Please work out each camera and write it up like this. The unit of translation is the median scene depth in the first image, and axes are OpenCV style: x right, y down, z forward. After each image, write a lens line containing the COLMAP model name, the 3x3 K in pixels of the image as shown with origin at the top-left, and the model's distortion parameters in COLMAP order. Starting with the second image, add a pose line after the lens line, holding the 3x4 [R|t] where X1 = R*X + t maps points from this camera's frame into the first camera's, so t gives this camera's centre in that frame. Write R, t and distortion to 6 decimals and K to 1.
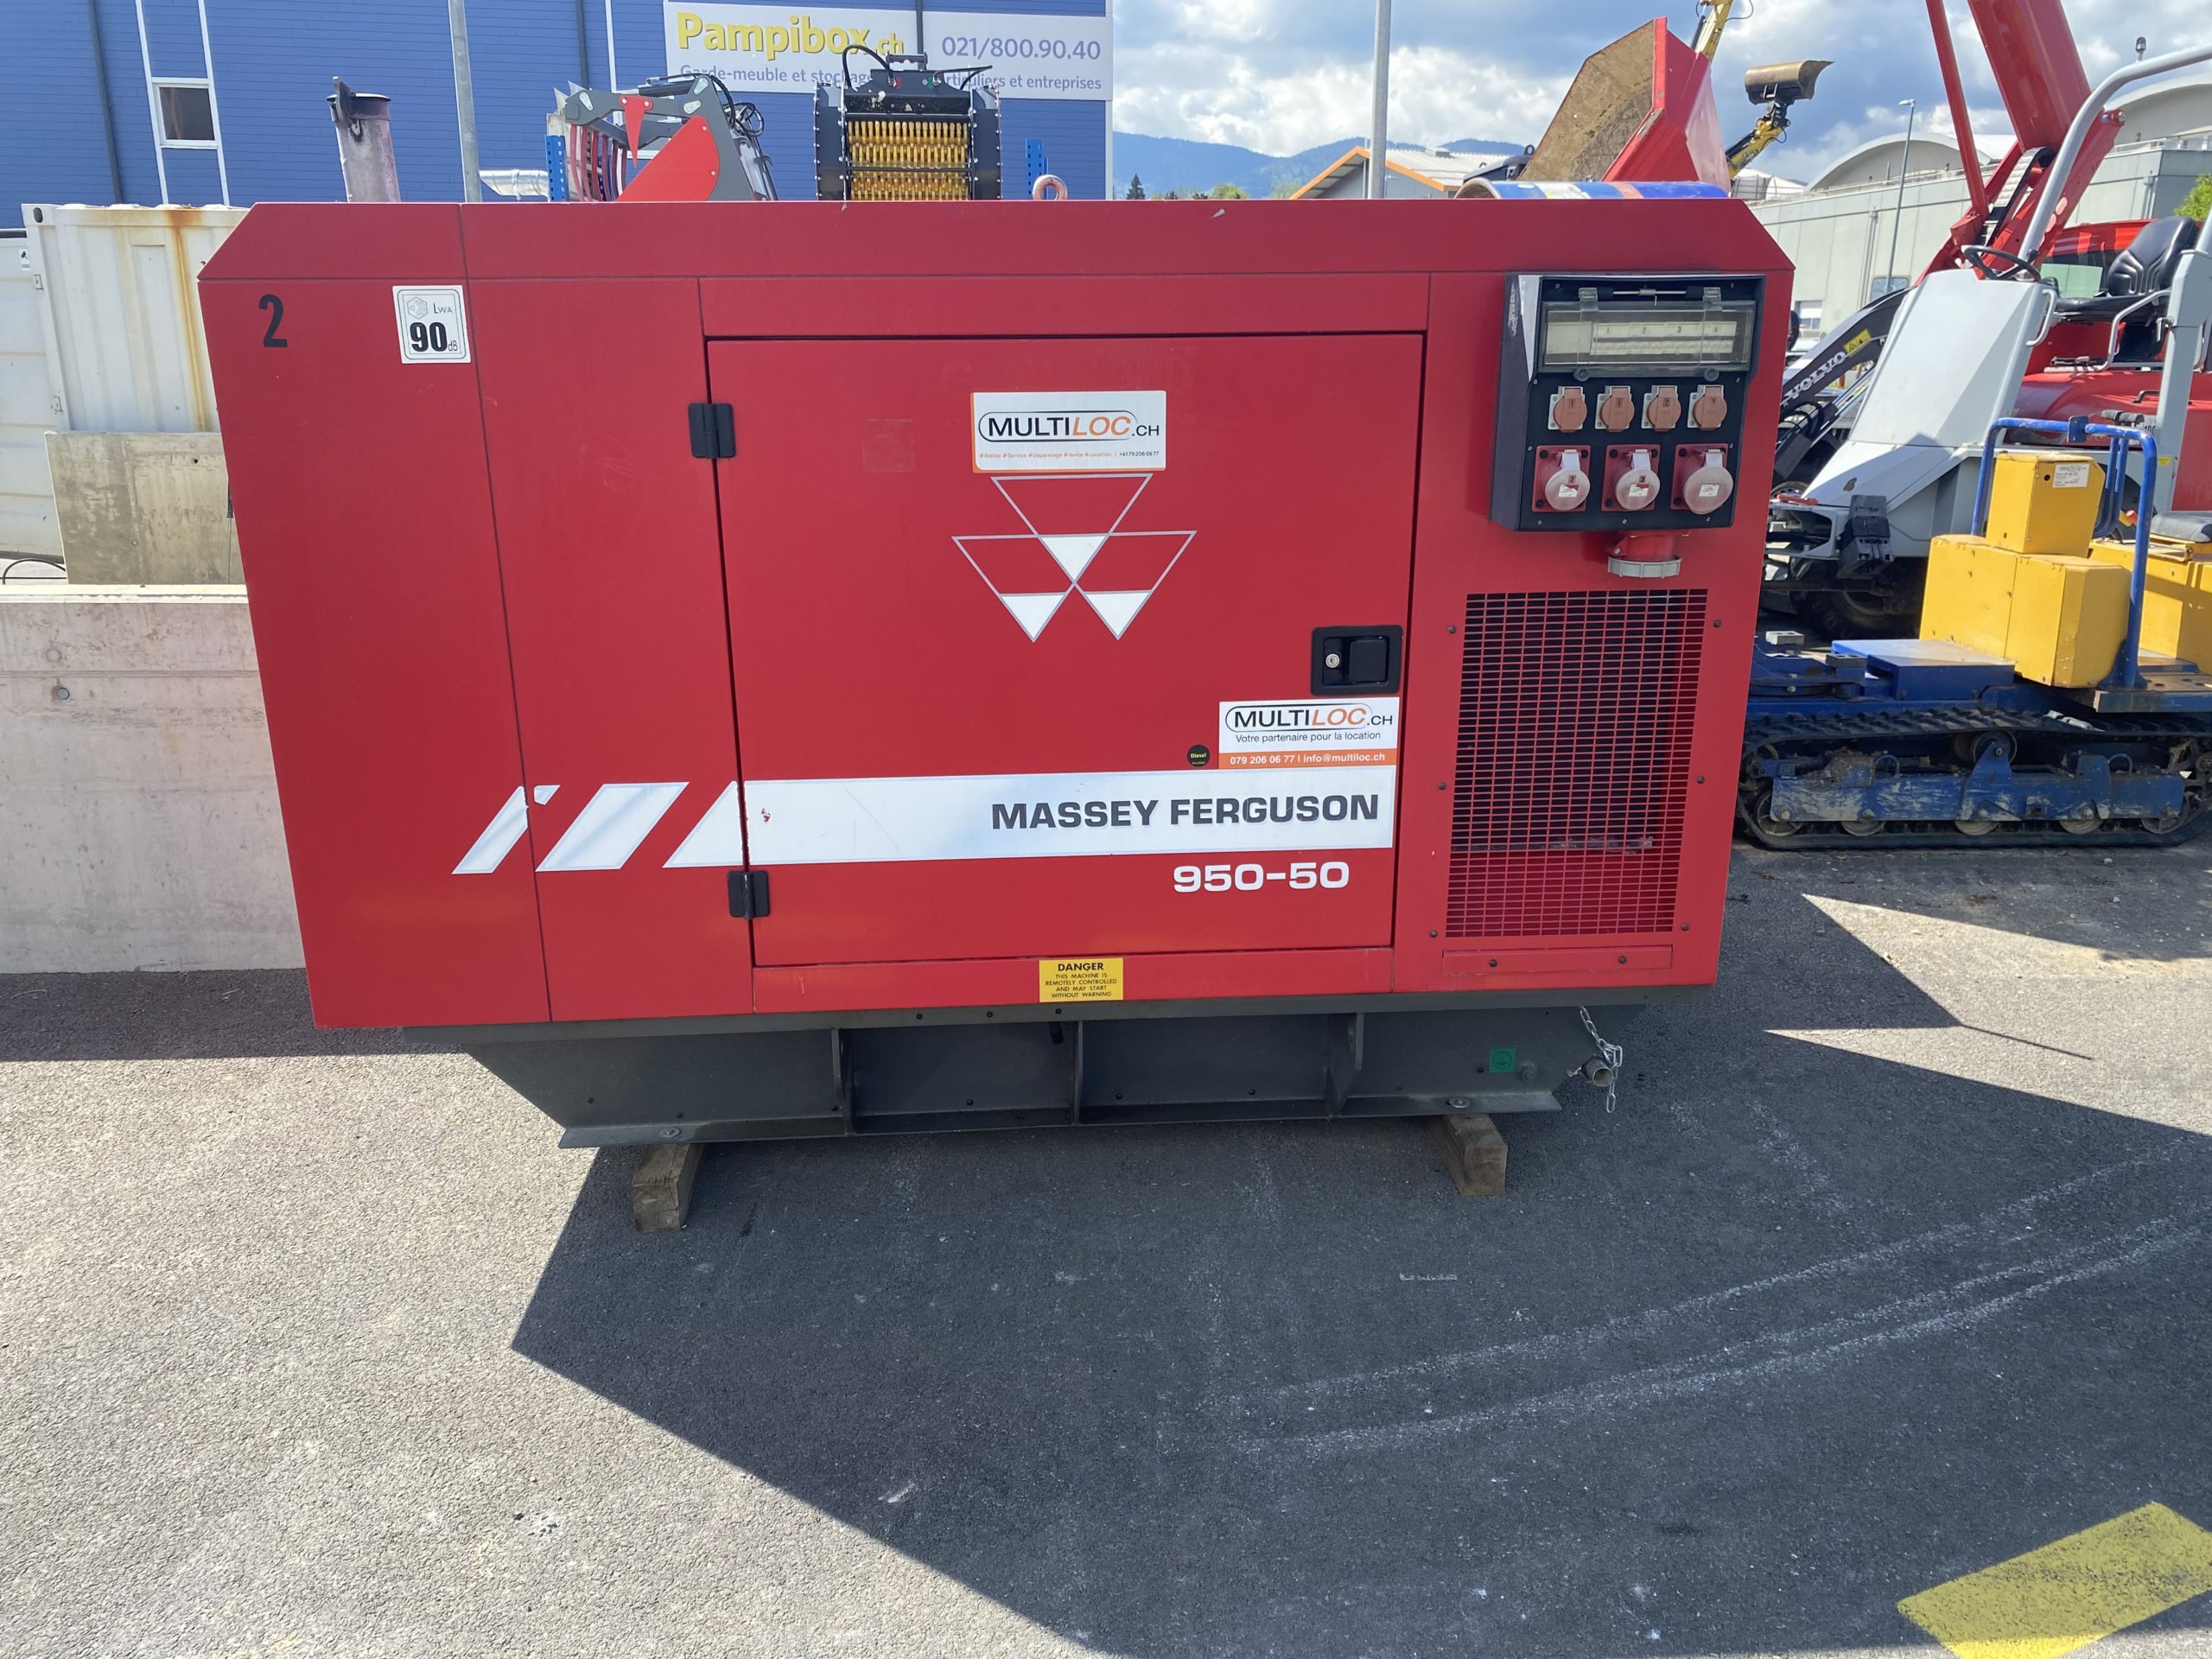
lens RADIAL K [[1828.7, 0, 1245.3], [0, 1828.7, 831.7], [0, 0, 1]] dist [0.109181, -0.195323]
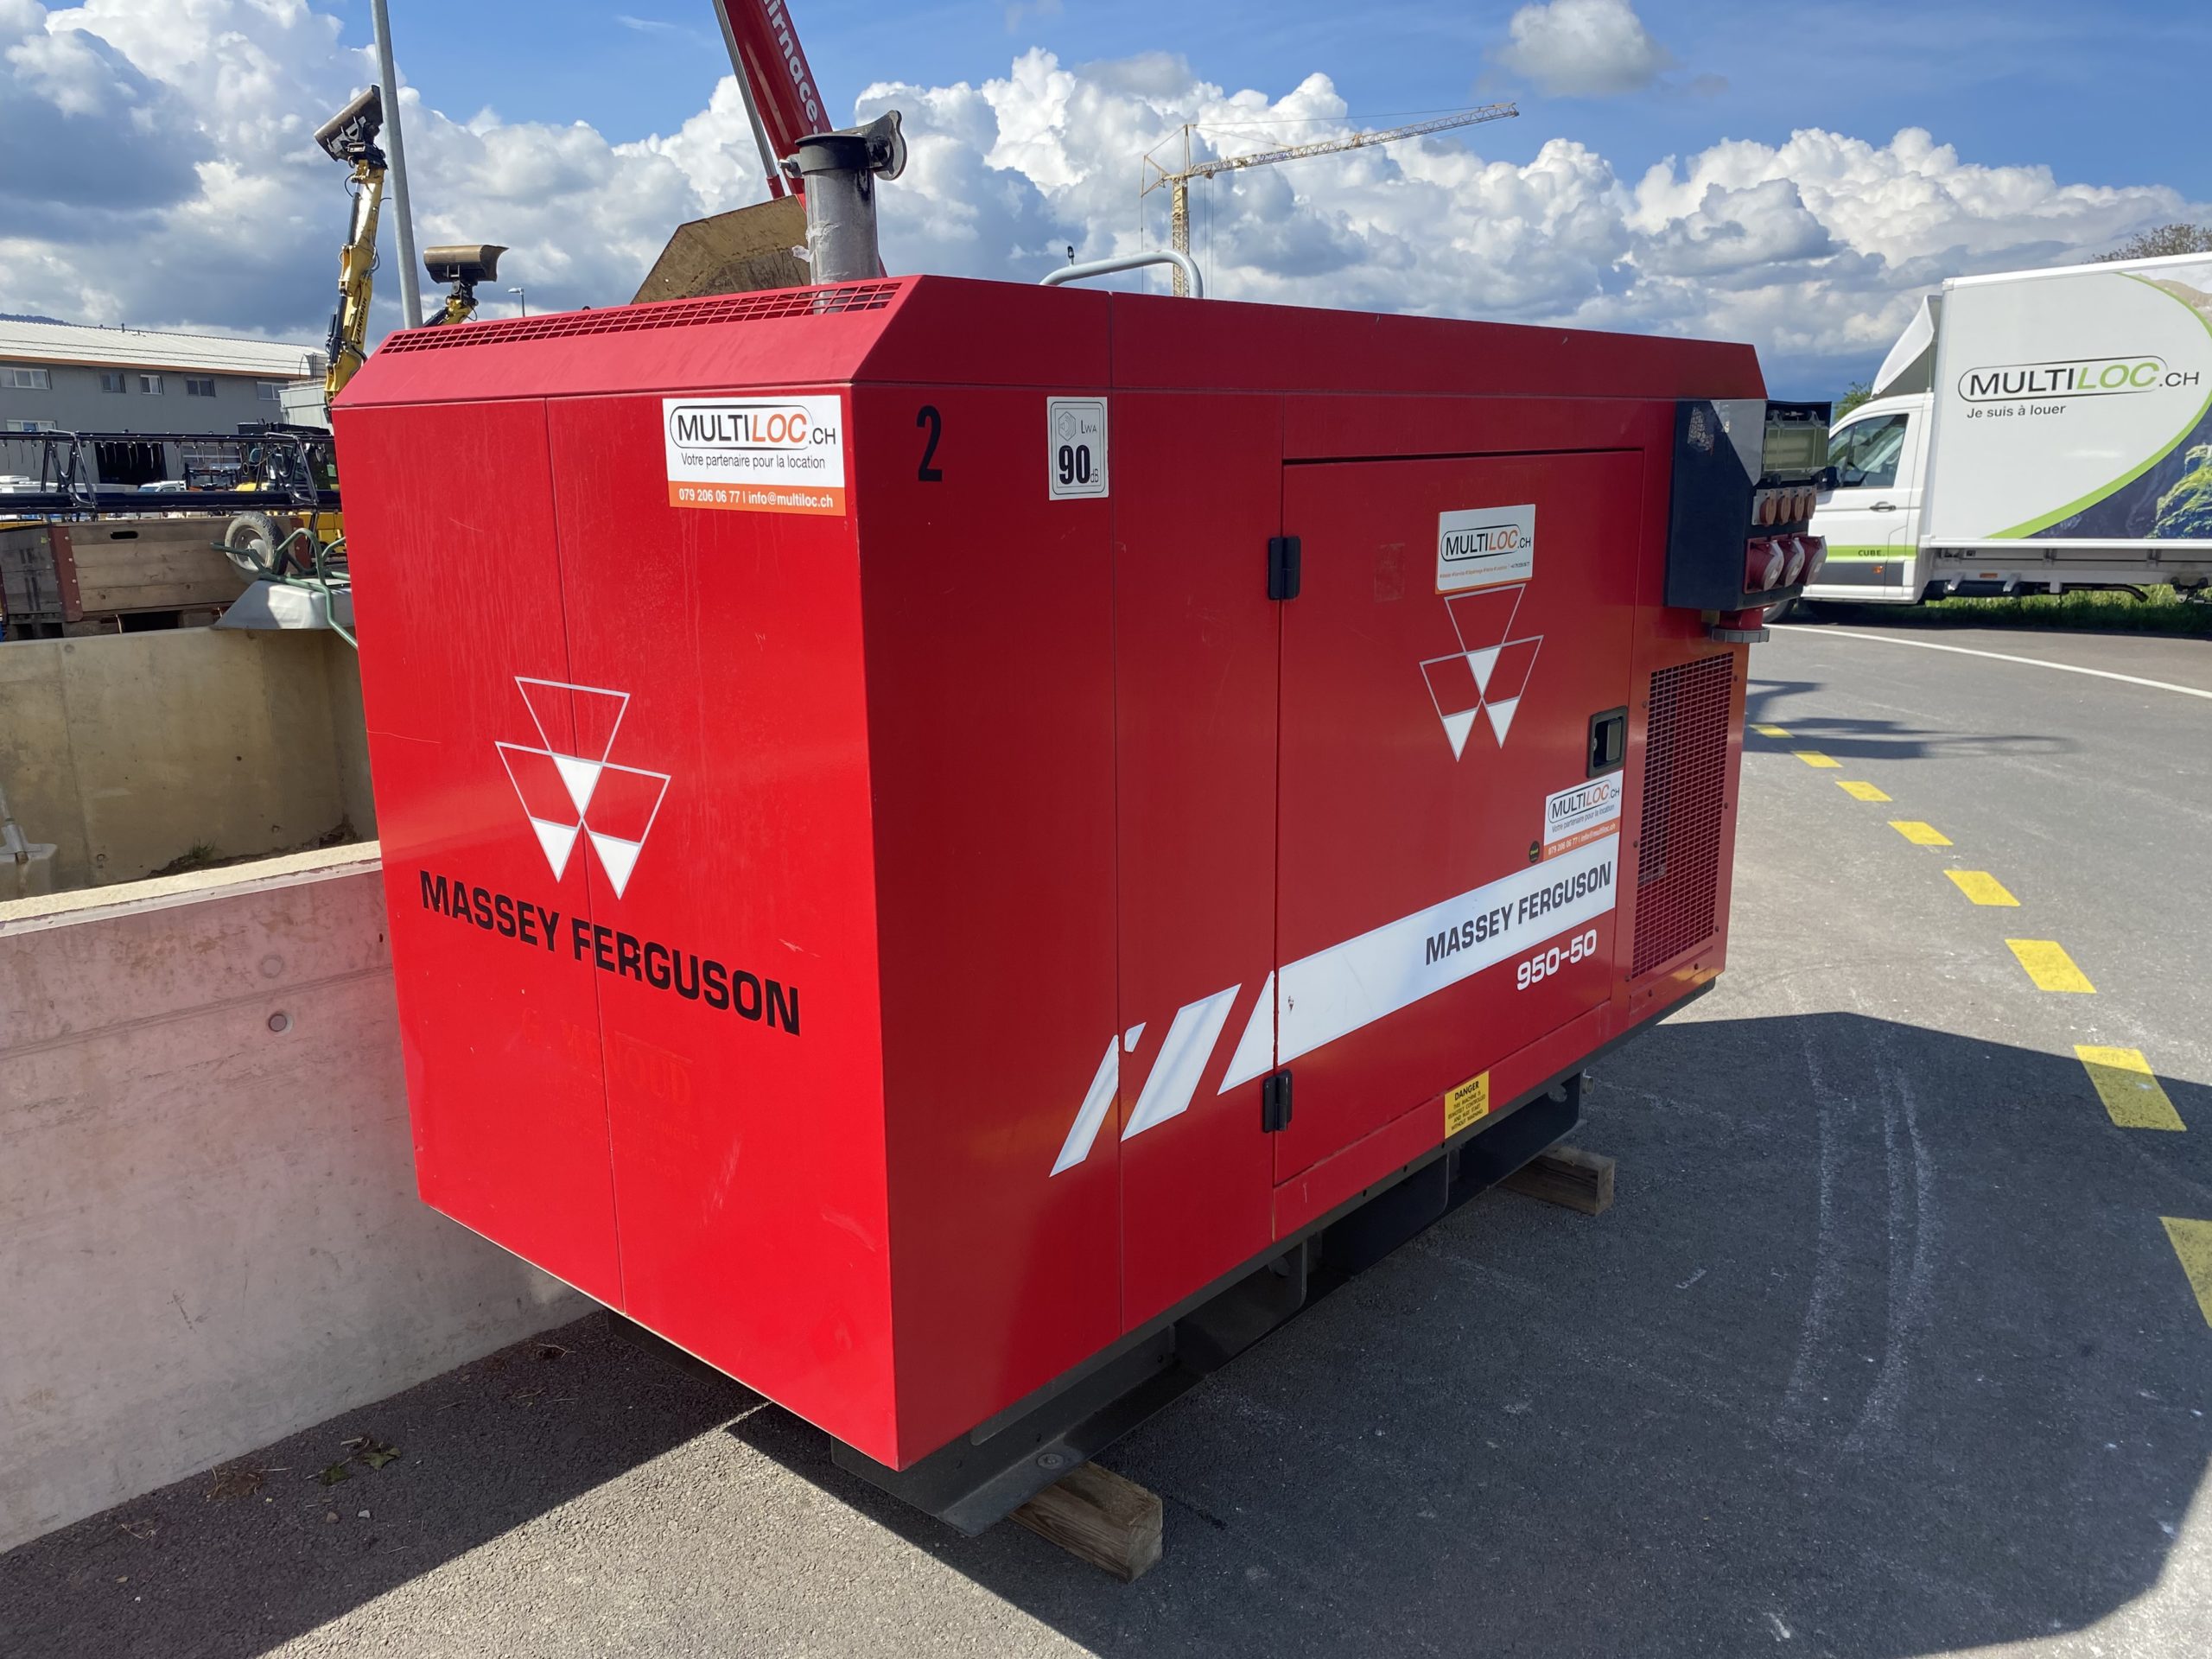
lens RADIAL K [[1747.0, 0, 1106.0], [0, 1747.0, 829.5], [0, 0, 1]] dist [0.007815, -0.002039]
pose [[0.695099, -0.158891, 0.701135, -0.882498], [0.215435, 0.976488, 0.007710, -0.113668], [-0.685875, 0.145690, 0.712987, 0.463256]]
